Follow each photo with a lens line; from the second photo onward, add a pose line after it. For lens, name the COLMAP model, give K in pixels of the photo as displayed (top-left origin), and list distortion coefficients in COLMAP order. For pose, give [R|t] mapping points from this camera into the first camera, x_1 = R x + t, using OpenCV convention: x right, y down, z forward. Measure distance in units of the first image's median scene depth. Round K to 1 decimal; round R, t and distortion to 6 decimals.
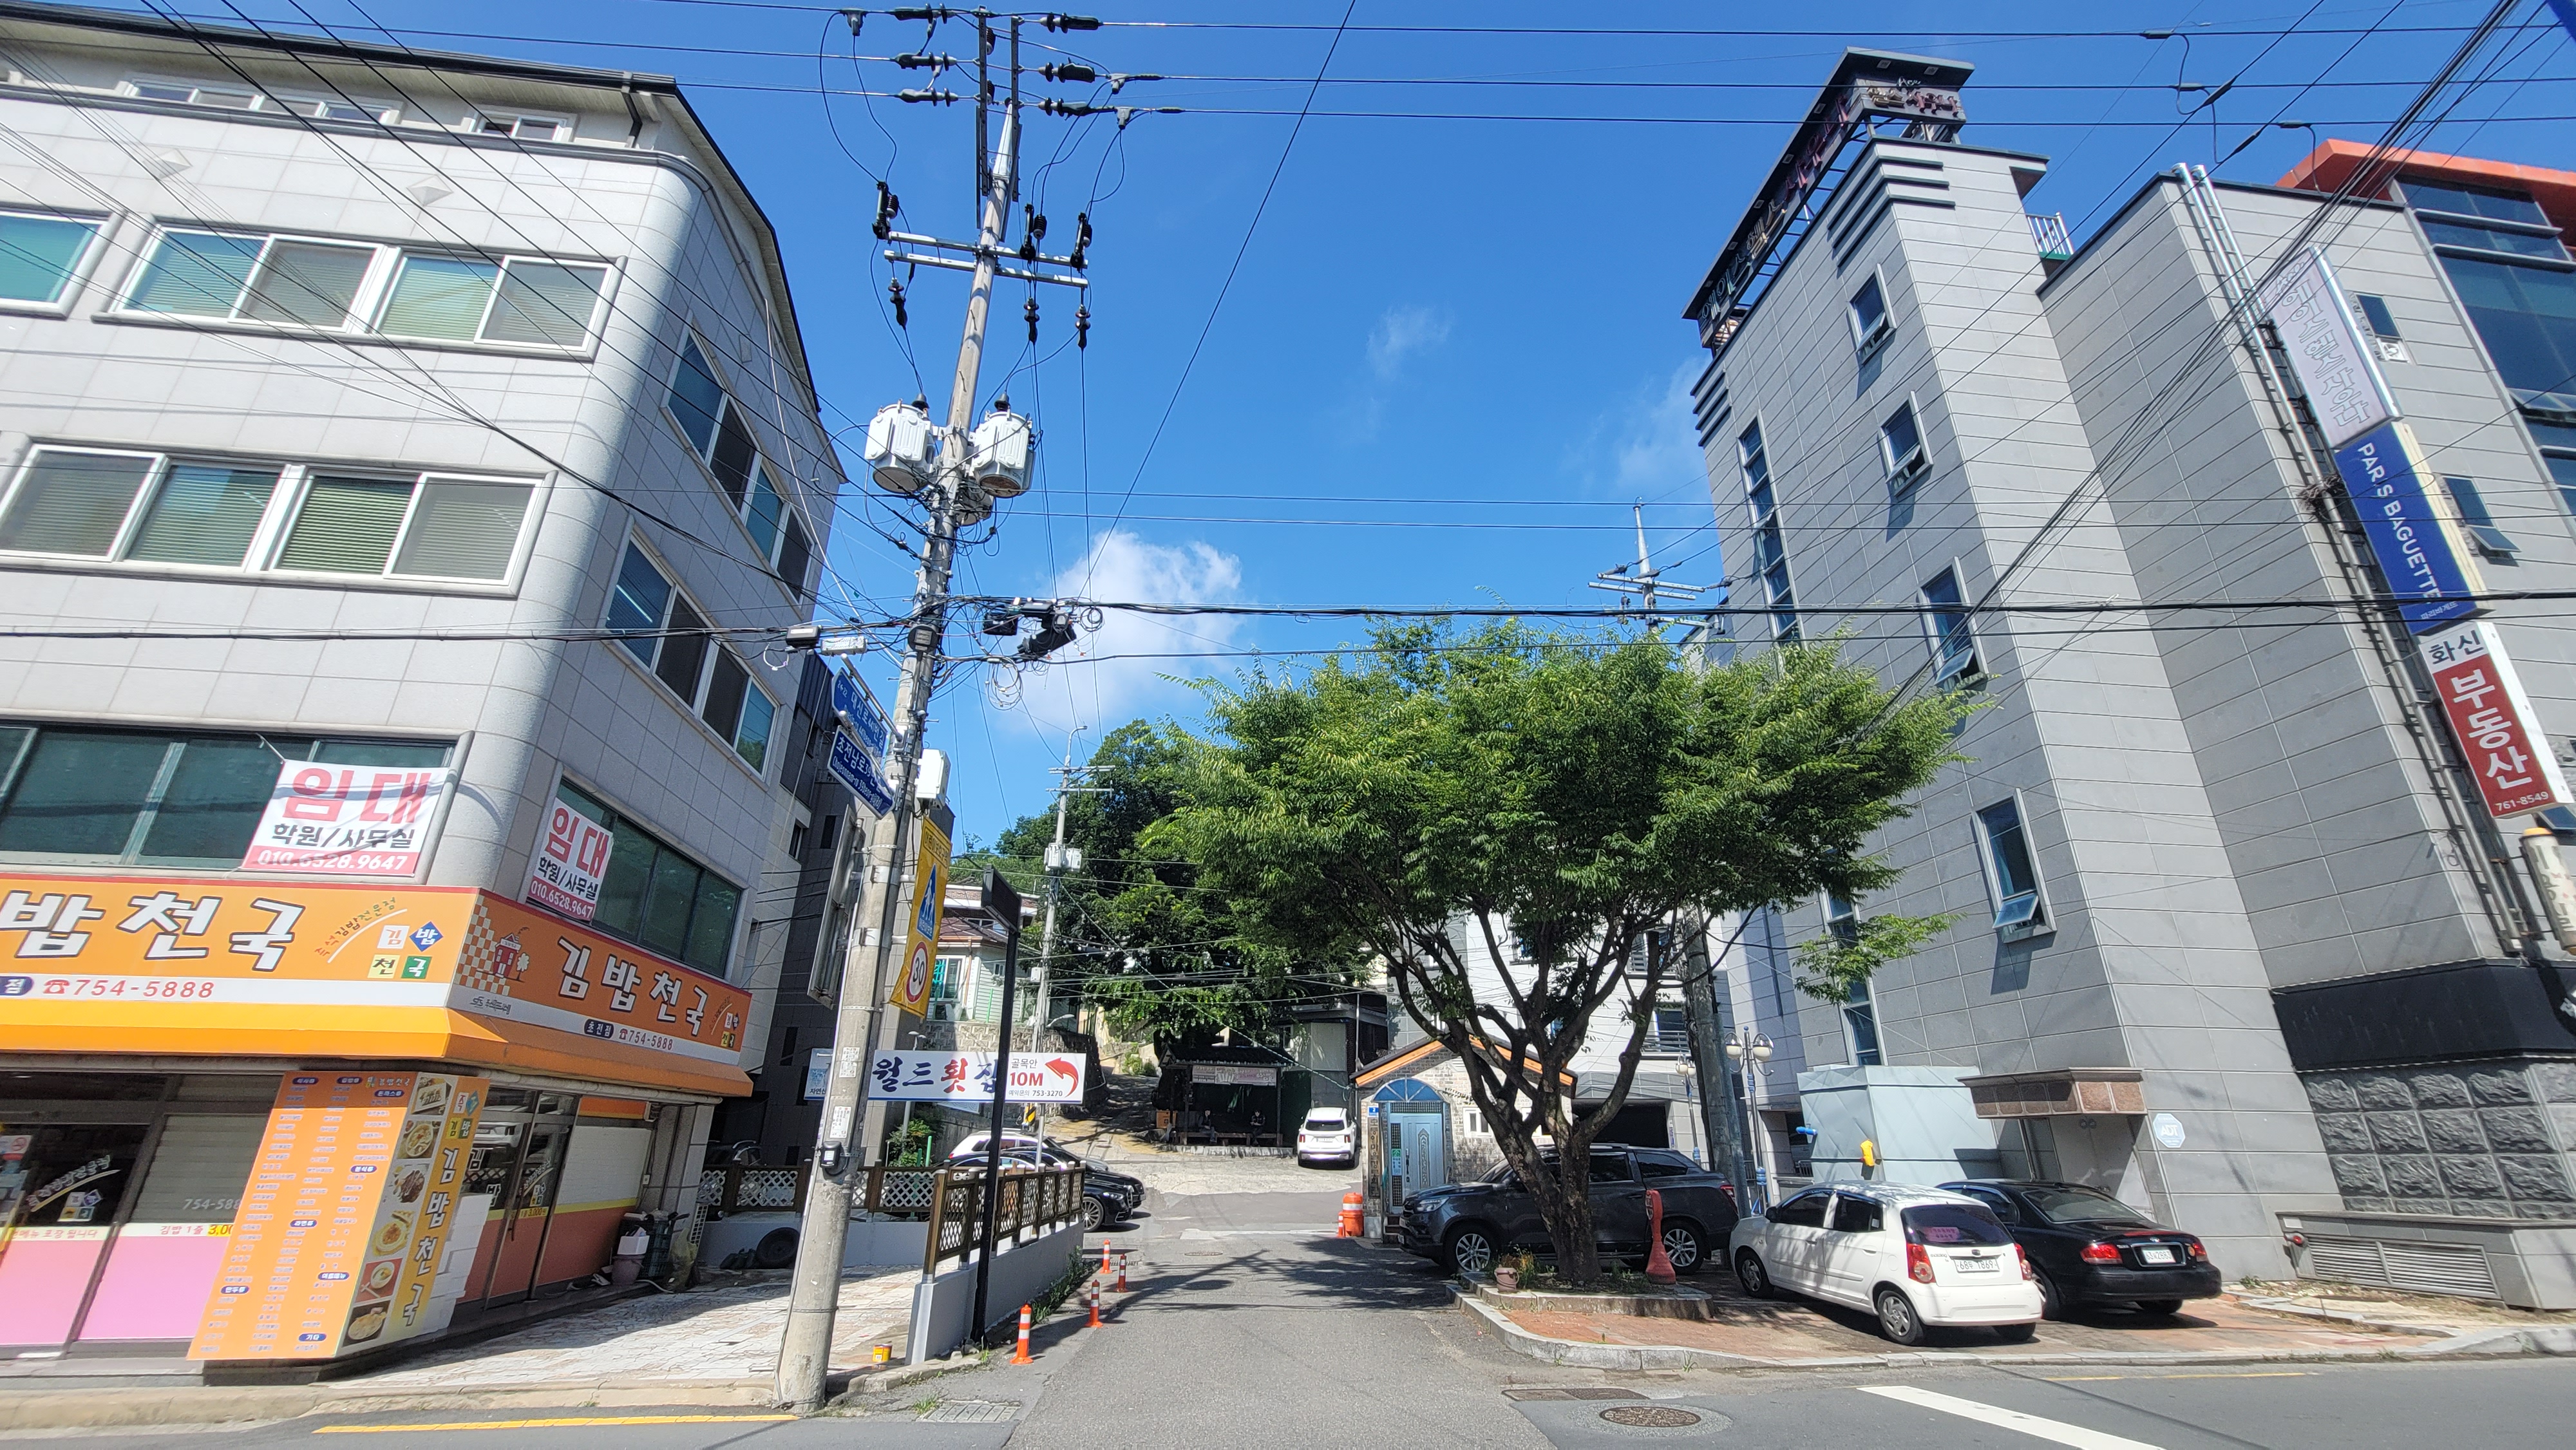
lens RADIAL K [[1052.8, 0, 1288.0], [0, 1052.8, 725.0], [0, 0, 1]] dist [-0.002599, -0.000106]
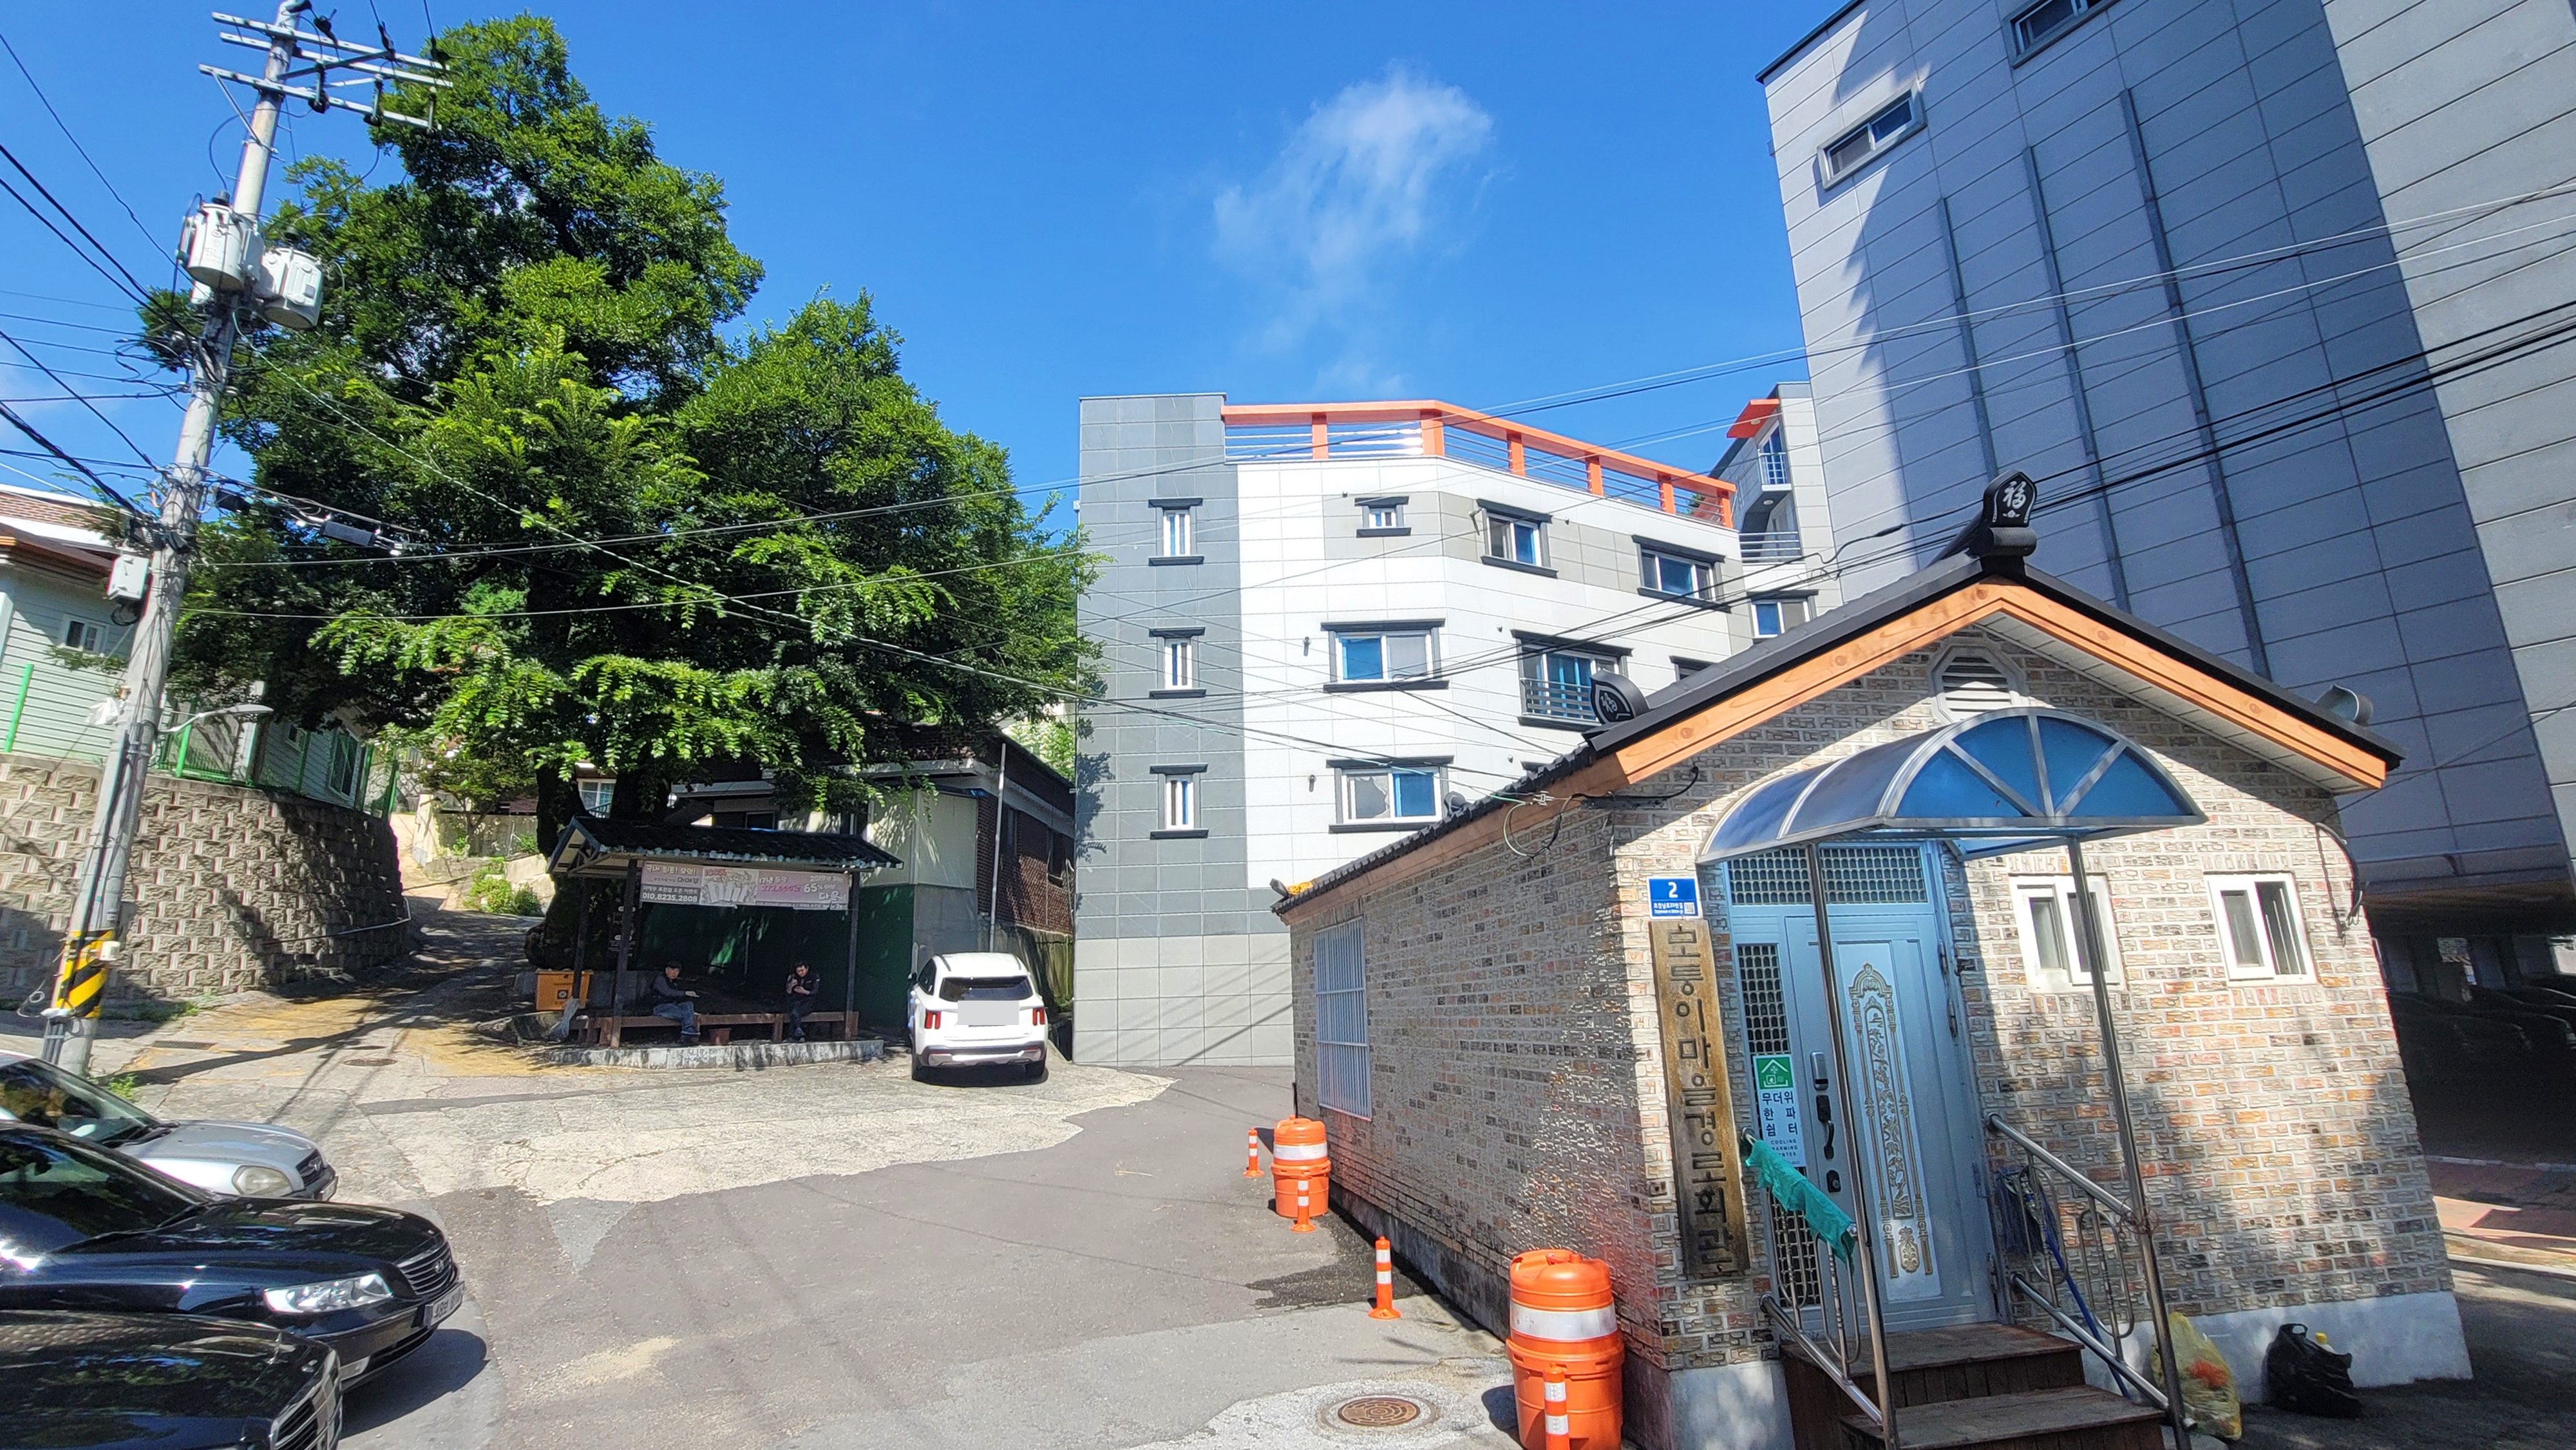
lens RADIAL K [[1178.5, 0, 1288.0], [0, 1178.5, 725.0], [0, 0, 1]] dist [-0.002293, -0.000435]
pose [[0.905314, 0.062466, 0.420124, -0.059992], [-0.120554, 0.986238, 0.113139, 0.188947], [-0.407276, -0.153074, 0.900386, 0.491162]]
